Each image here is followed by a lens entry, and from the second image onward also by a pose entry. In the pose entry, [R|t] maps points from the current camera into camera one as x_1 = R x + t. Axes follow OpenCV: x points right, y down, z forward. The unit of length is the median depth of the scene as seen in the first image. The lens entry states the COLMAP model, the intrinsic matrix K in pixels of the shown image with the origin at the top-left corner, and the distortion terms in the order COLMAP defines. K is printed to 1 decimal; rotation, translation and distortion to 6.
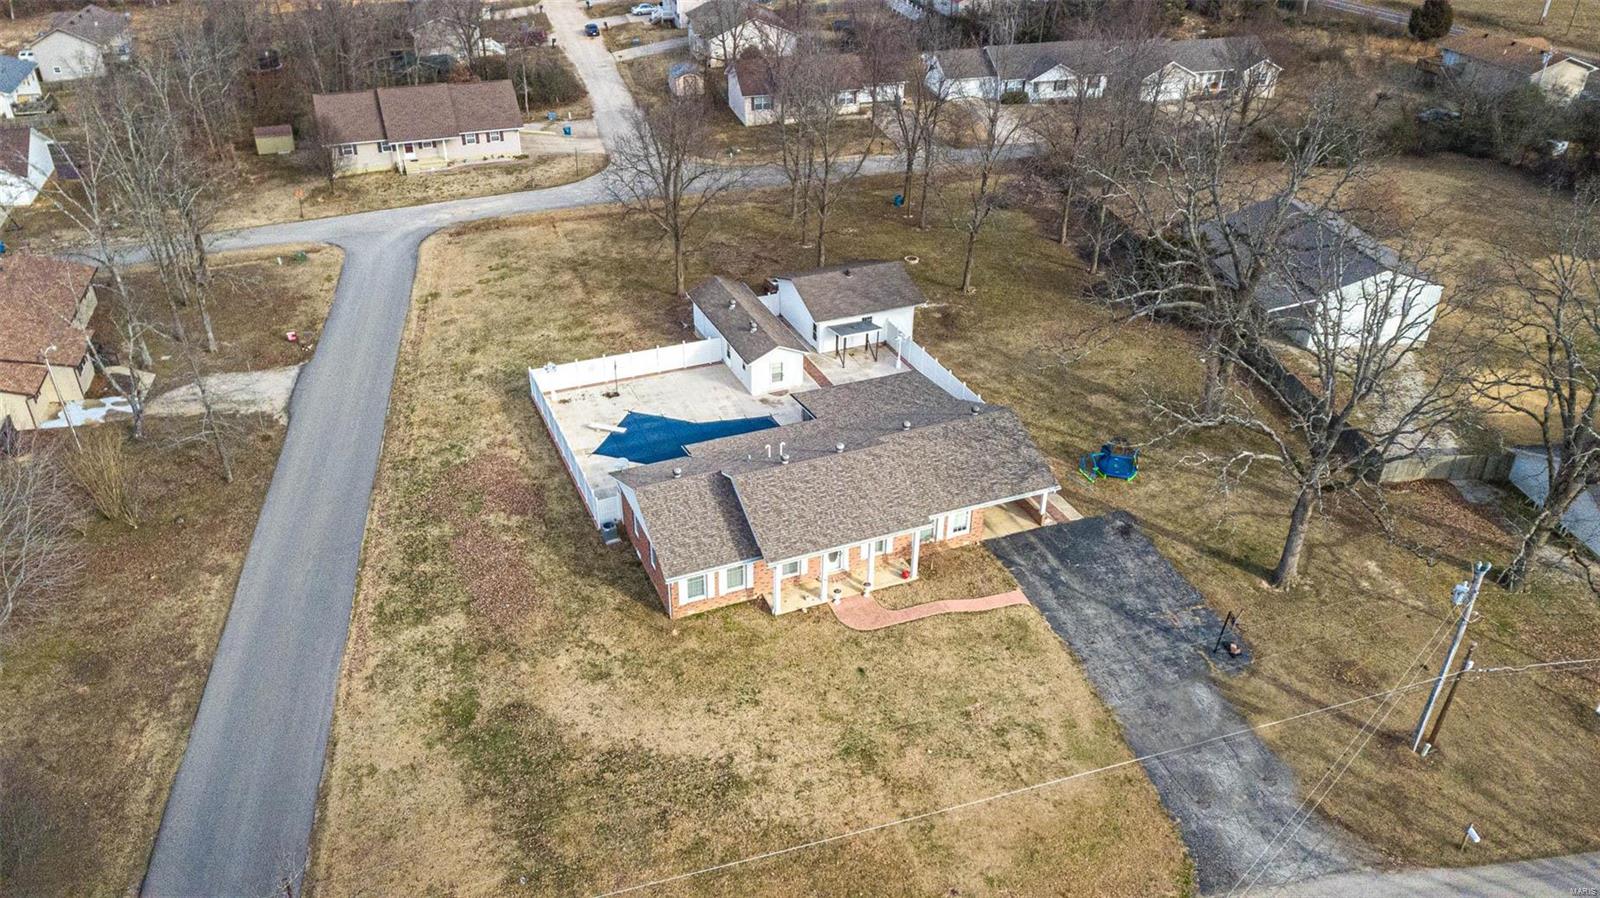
lens RADIAL K [[1217.3, 0, 789.3], [0, 1217.3, 448.2], [0, 0, 1]] dist [0.026880, 0.038247]
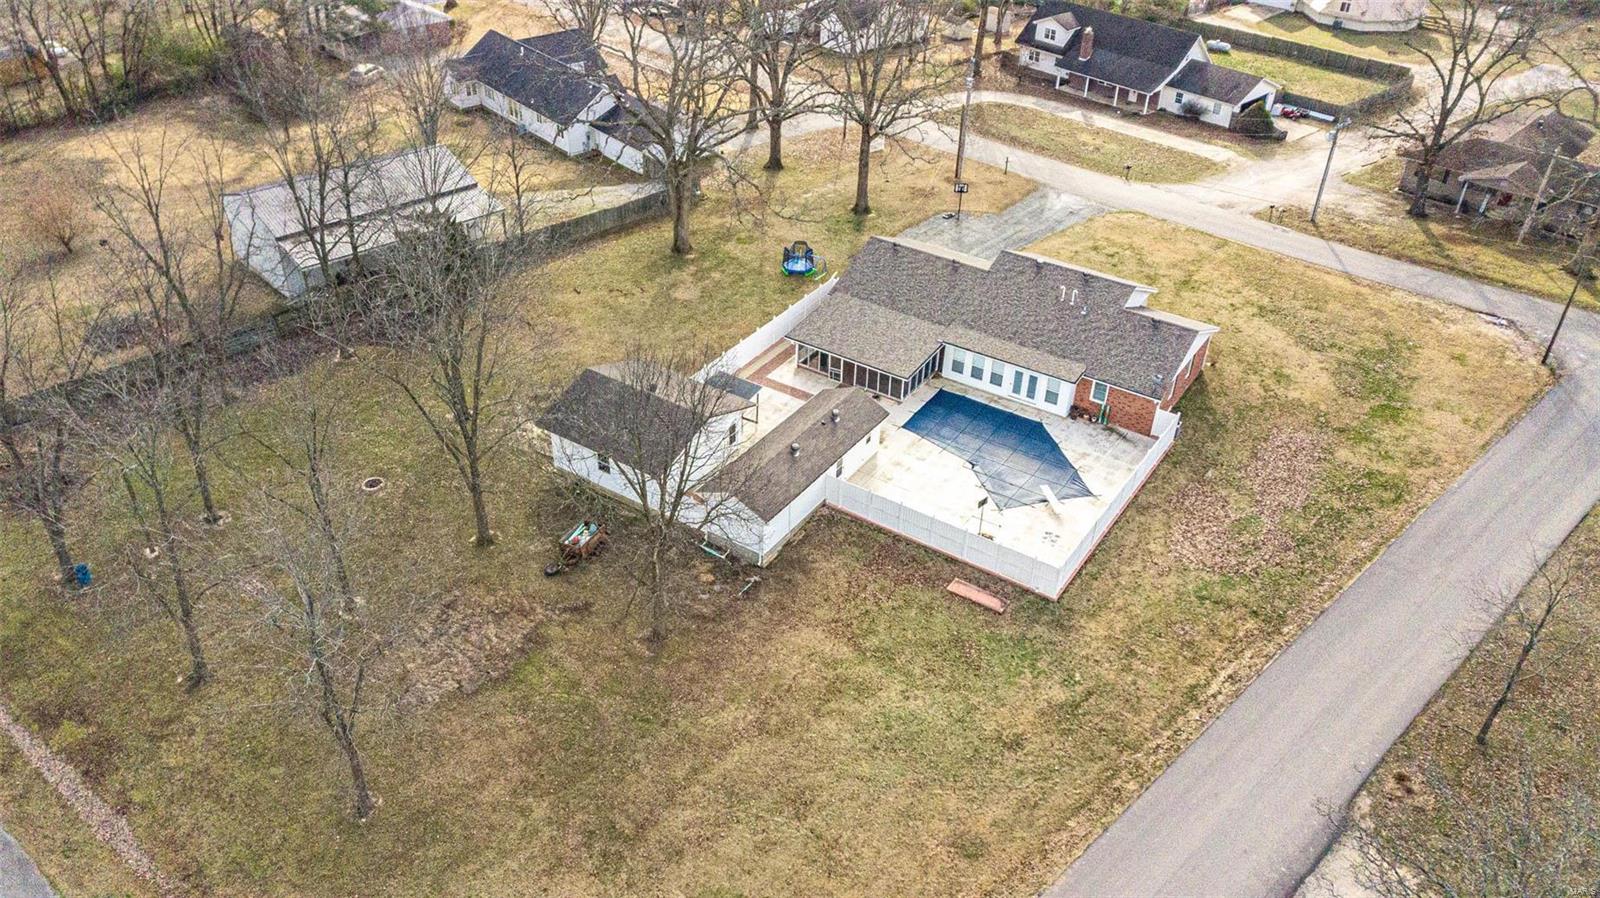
lens RADIAL K [[1217.3, 0, 789.3], [0, 1217.3, 448.2], [0, 0, 1]] dist [0.026880, 0.038247]
pose [[-0.550501, -0.486548, 0.678395, -0.731683], [0.410857, 0.549493, 0.727499, -0.880134], [-0.726736, 0.679212, -0.102595, 1.427082]]
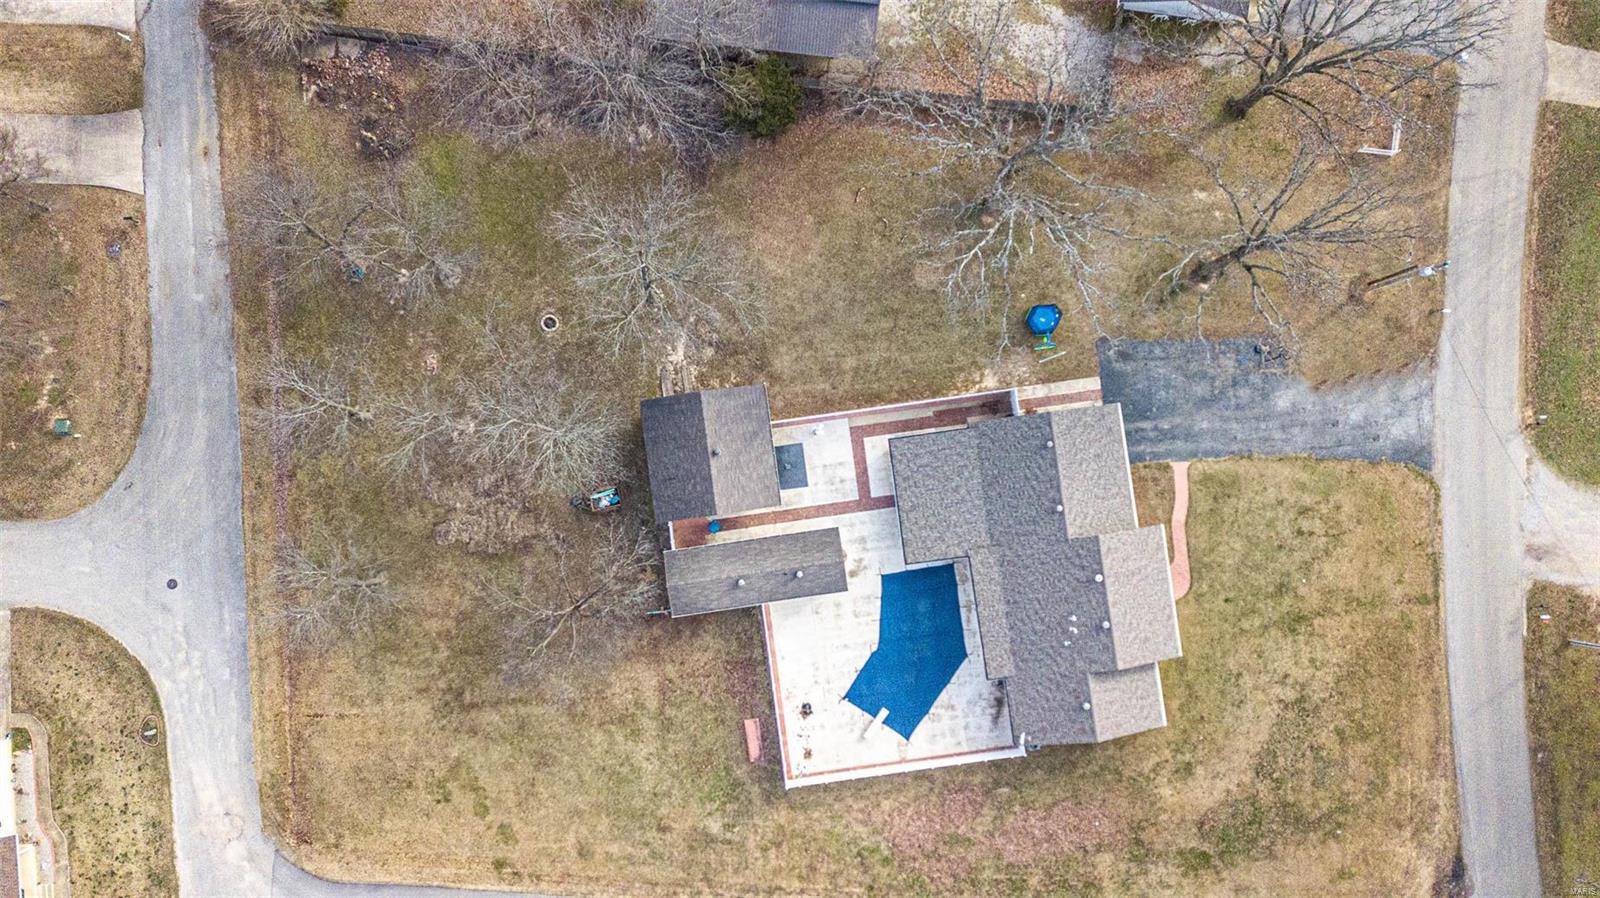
lens RADIAL K [[1217.3, 0, 789.3], [0, 1217.3, 448.2], [0, 0, 1]] dist [0.026880, 0.038247]
pose [[0.255176, -0.966682, 0.020273, 0.064680], [0.496519, 0.149001, 0.855142, -1.267401], [-0.829671, -0.208146, 0.517997, 0.634315]]
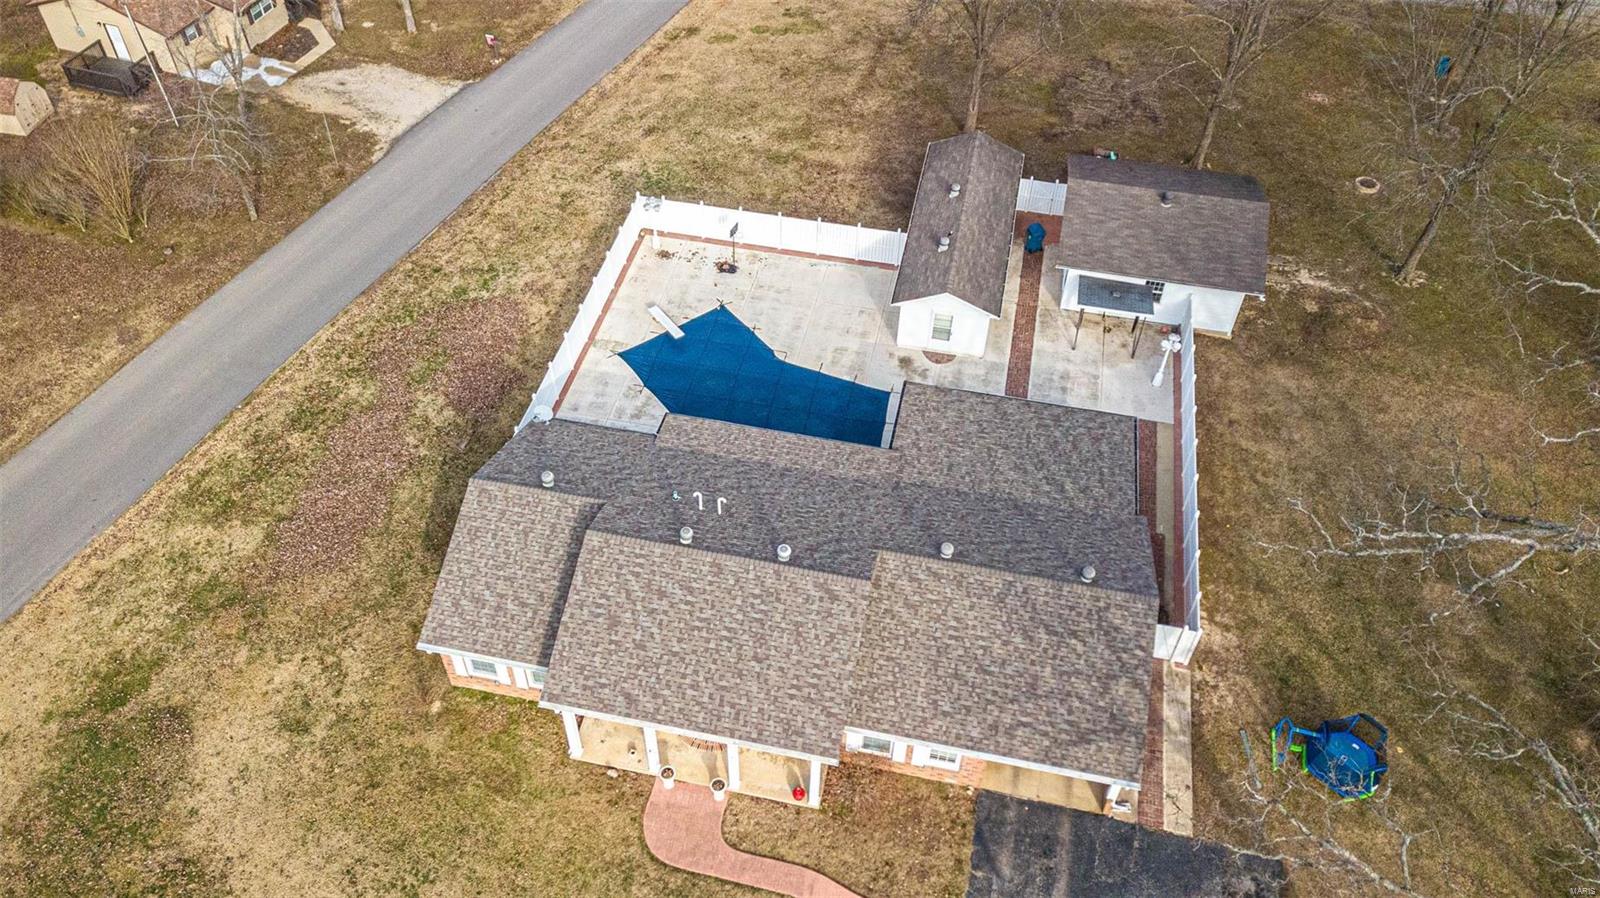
lens RADIAL K [[1217.3, 0, 789.3], [0, 1217.3, 448.2], [0, 0, 1]] dist [0.026880, 0.038247]
pose [[0.821798, 0.416547, -0.388763, 0.250499], [-0.302593, 0.897198, 0.321674, -0.235288], [0.482789, -0.146714, 0.863359, 0.500690]]
